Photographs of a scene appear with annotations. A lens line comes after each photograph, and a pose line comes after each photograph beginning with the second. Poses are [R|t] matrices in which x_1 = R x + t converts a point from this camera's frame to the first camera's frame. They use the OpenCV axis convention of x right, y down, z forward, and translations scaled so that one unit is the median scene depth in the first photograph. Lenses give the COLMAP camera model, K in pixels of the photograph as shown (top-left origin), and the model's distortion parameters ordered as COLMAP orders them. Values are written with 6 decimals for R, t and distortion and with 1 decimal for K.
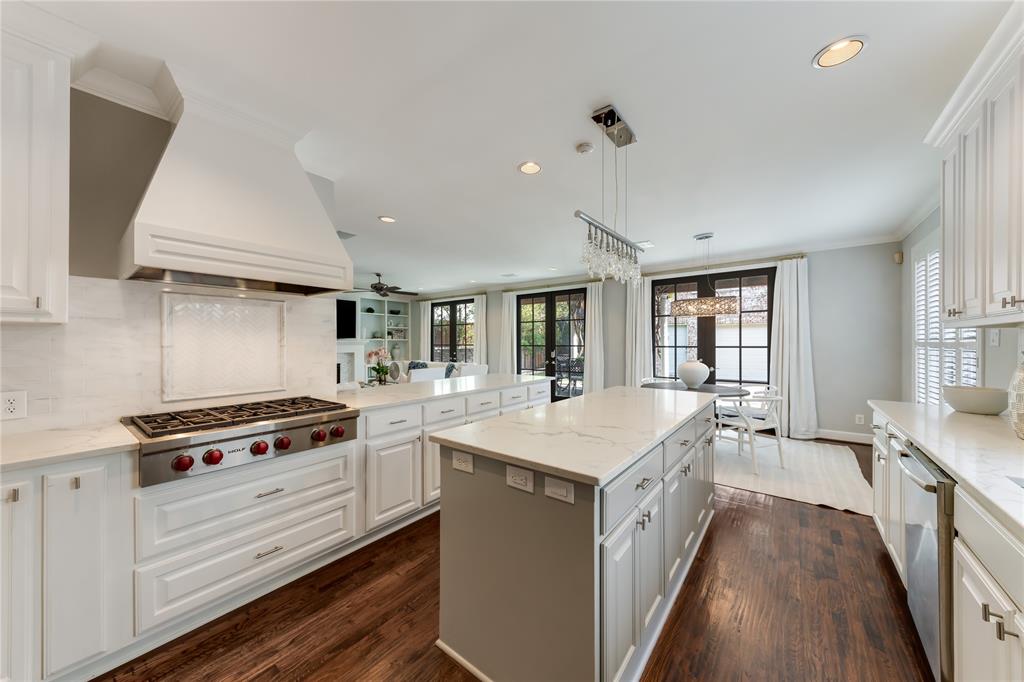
lens RADIAL K [[359.8, 0, 515.7], [0, 359.8, 344.0], [0, 0, 1]] dist [0.005703, -0.000202]
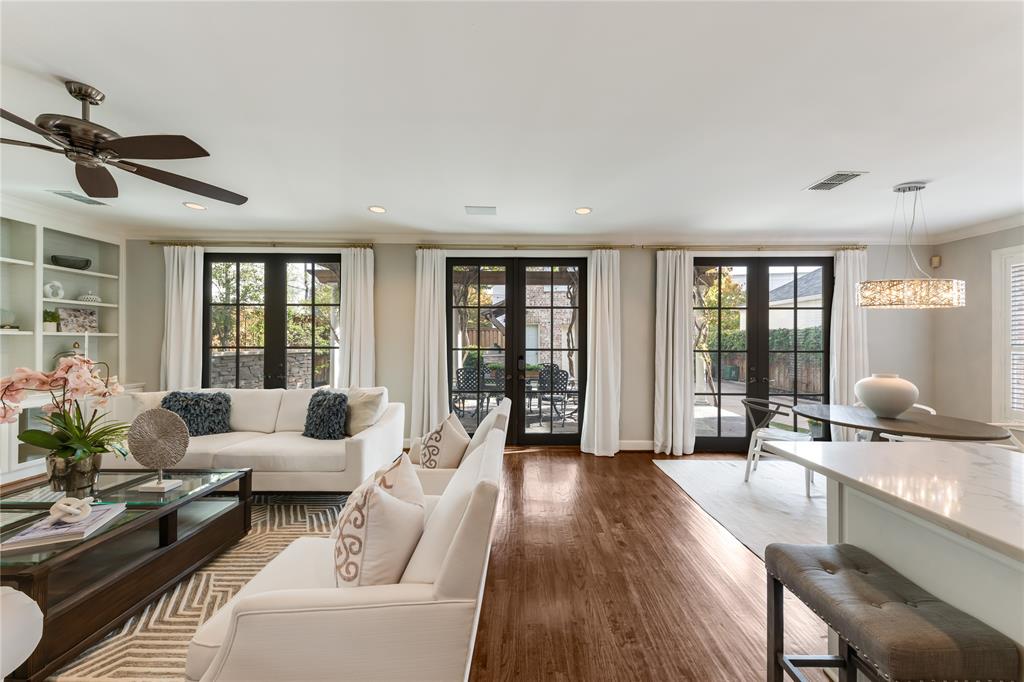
lens RADIAL K [[359.8, 0, 513.0], [0, 359.8, 342.1], [0, 0, 1]] dist [0.005703, -0.000202]
pose [[0.784341, 0.009485, 0.620257, -0.220190], [-0.002851, 0.999928, -0.011686, -0.000030], [-0.620323, 0.007398, 0.784311, 0.437154]]
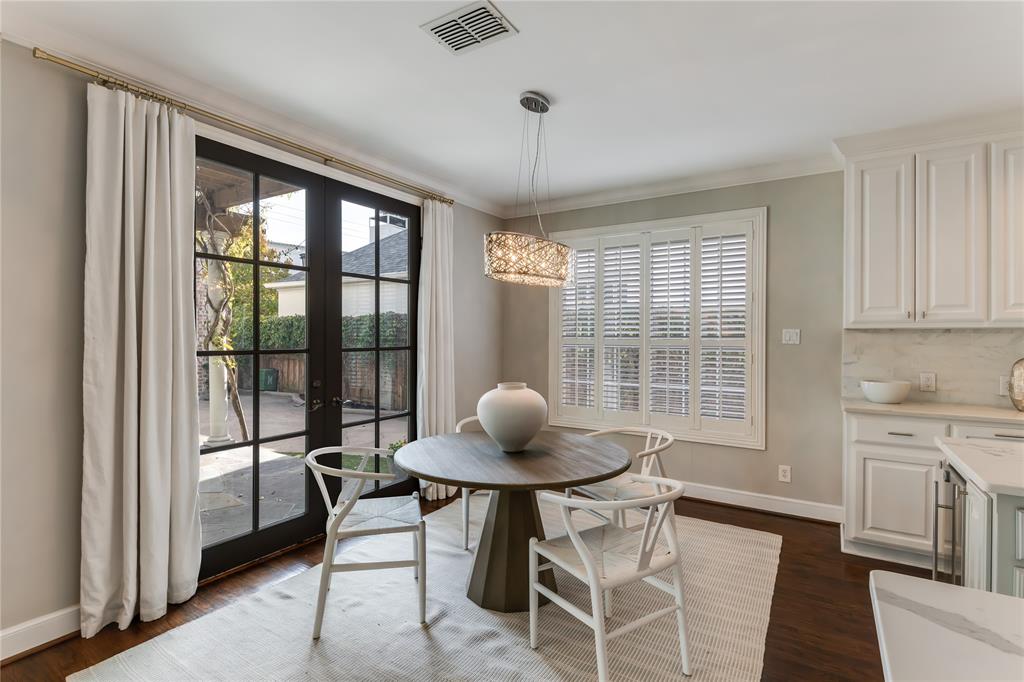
lens RADIAL K [[489.6, 0, 518.1], [0, 489.6, 343.0], [0, 0, 1]] dist [0.004973, -0.001650]
pose [[-0.122516, -0.007467, 0.992438, -0.047326], [0.003634, 0.999962, 0.007972, -0.001633], [-0.992460, 0.004583, -0.122484, 0.511164]]
